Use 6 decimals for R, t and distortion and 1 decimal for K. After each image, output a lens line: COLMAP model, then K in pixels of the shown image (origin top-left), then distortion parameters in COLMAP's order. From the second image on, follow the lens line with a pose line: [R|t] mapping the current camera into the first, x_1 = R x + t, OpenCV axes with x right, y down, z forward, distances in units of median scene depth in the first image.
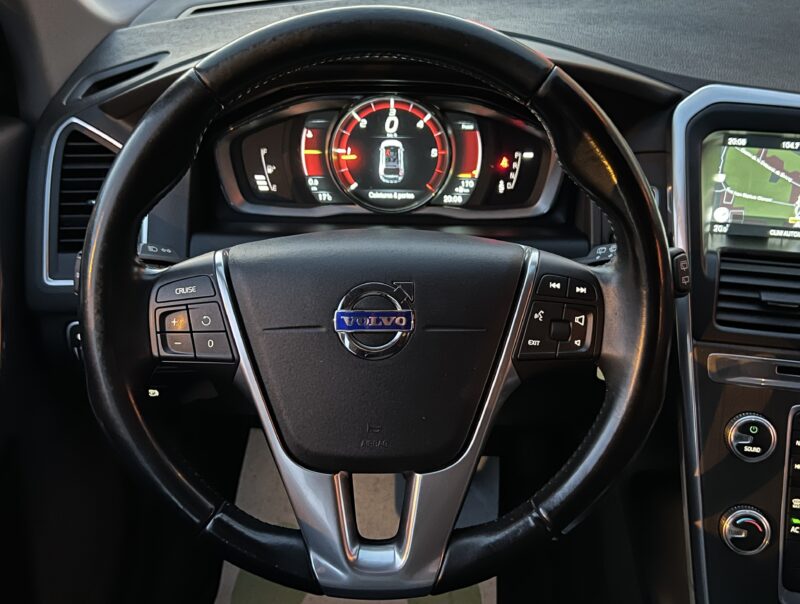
lens RADIAL K [[943.8, 0, 413.3], [0, 943.8, 287.7], [0, 0, 1]] dist [0.039096, 0.000000]
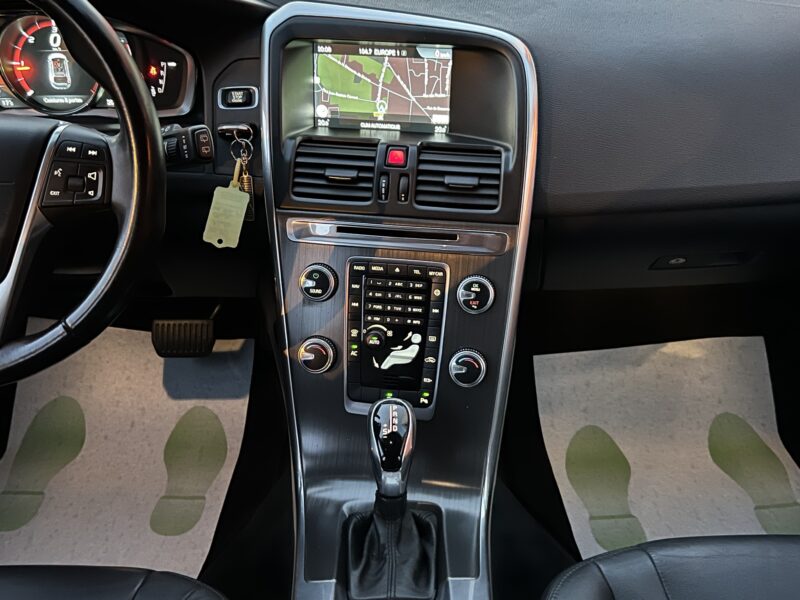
lens RADIAL K [[912.5, 0, 403.5], [0, 912.5, 311.8], [0, 0, 1]] dist [0.034578, 0.000000]
pose [[0.999561, -0.022402, 0.019389, 0.392286], [0.020752, 0.996460, 0.081468, 0.086556], [-0.021146, -0.081030, 0.996487, -0.204684]]
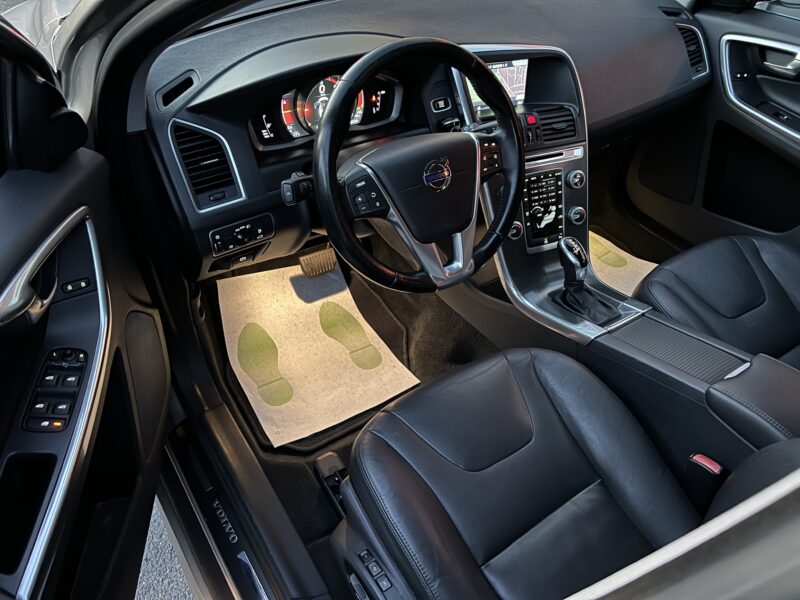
lens RADIAL K [[606.5, 0, 397.9], [0, 606.5, 303.4], [0, 0, 1]] dist [0.033786, -0.040679]
pose [[0.820353, -0.342966, 0.457598, -0.625671], [0.229213, 0.930307, 0.286339, -0.085303], [-0.523911, -0.130012, 0.841792, -0.199583]]
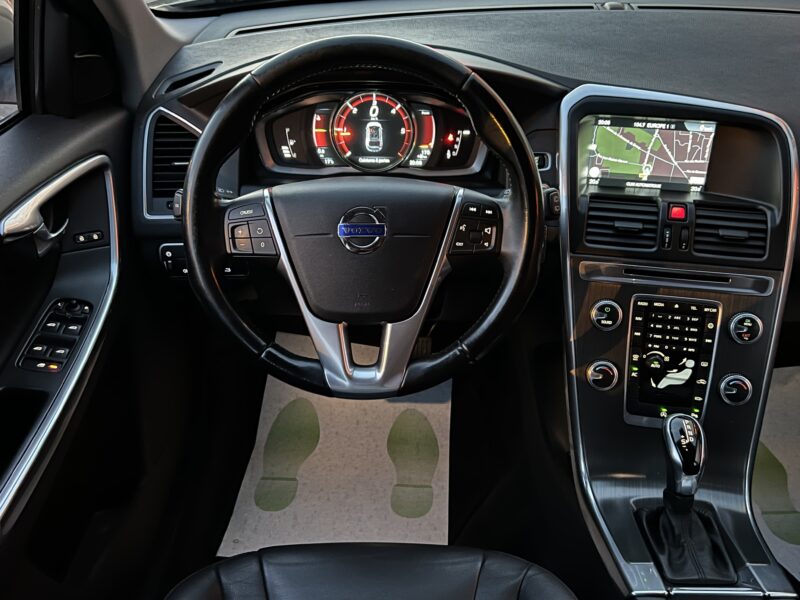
lens RADIAL K [[787.8, 0, 398.9], [0, 787.8, 303.1], [0, 0, 1]] dist [0.027371, 0.000000]
pose [[0.999996, -0.002069, 0.001955, 0.012895], [0.001948, 0.998201, 0.059931, 0.052704], [-0.002075, -0.059927, 0.998201, -0.249681]]
